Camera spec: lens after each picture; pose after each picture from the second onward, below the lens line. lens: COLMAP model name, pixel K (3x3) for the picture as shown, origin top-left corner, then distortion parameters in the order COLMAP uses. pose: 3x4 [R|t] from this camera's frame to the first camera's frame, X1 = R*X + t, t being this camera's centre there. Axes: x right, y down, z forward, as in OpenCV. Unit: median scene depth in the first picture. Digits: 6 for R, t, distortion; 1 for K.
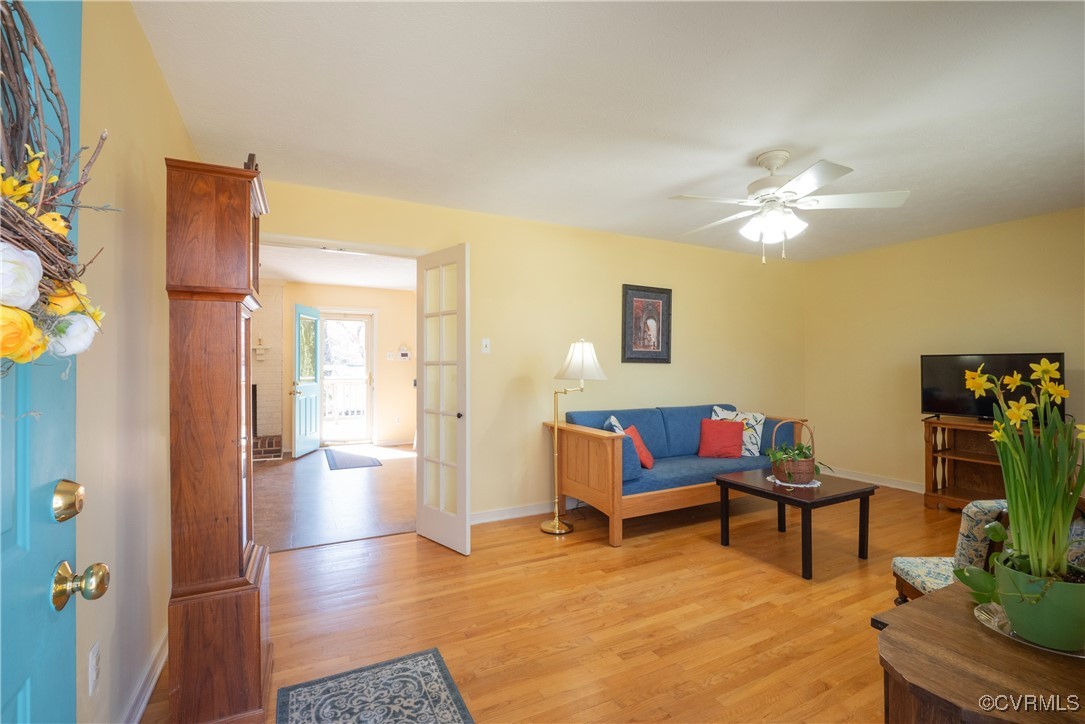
lens RADIAL K [[483.2, 0, 539.6], [0, 483.2, 363.1], [0, 0, 1]] dist [-0.015878, 0.000239]
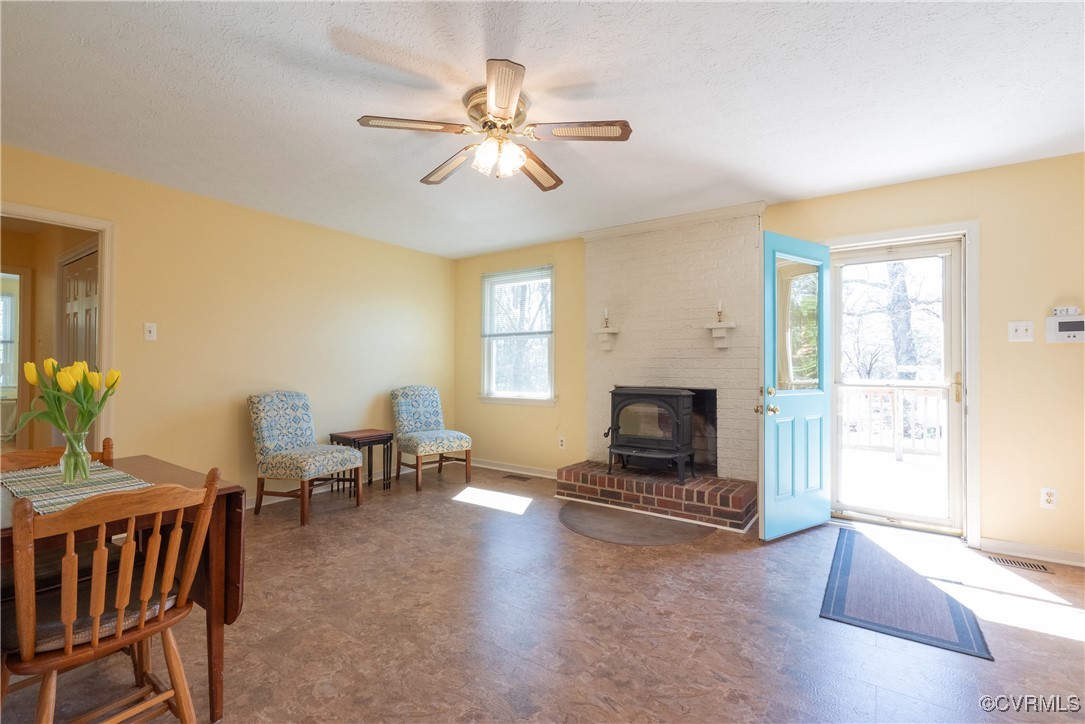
lens RADIAL K [[481.6, 0, 541.6], [0, 481.6, 362.2], [0, 0, 1]] dist [-0.003187, 0.001634]
pose [[0.471543, -0.005966, -0.881823, -0.252462], [0.001550, 0.999981, -0.005937, 0.021837], [0.881842, 0.001432, 0.471543, 0.805128]]
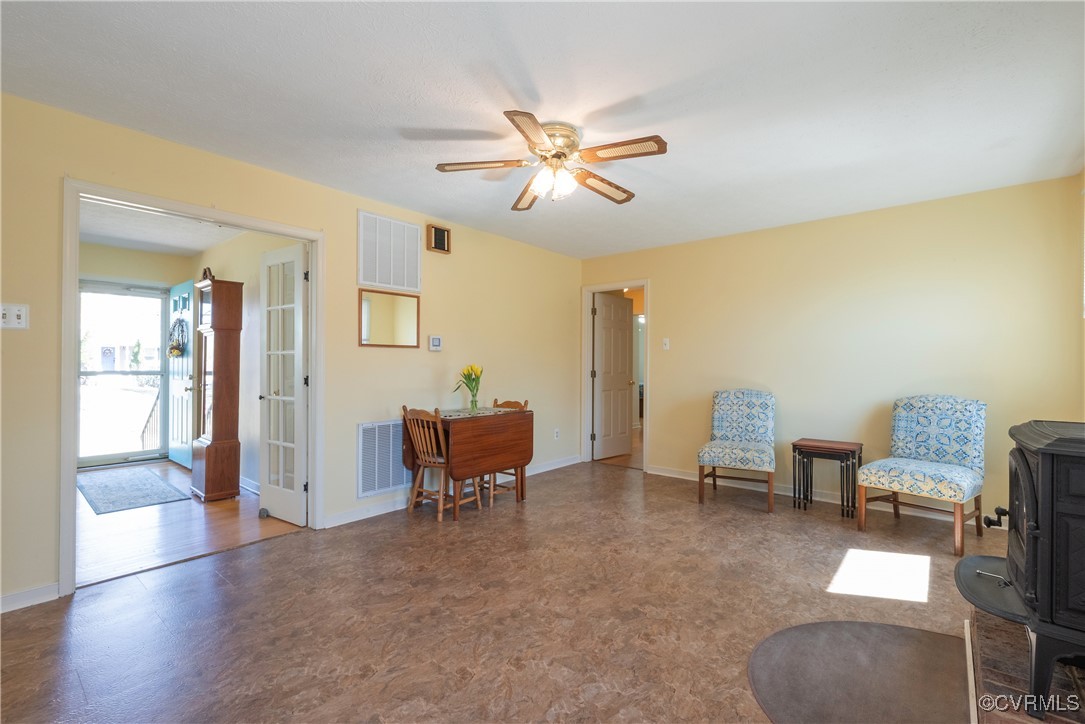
lens RADIAL K [[481.6, 0, 541.6], [0, 481.6, 362.2], [0, 0, 1]] dist [-0.003187, 0.001634]
pose [[-0.921559, -0.004565, -0.388211, -0.499870], [0.000072, 0.999929, -0.011930, 0.025139], [0.388238, -0.011022, -0.921493, 1.578475]]
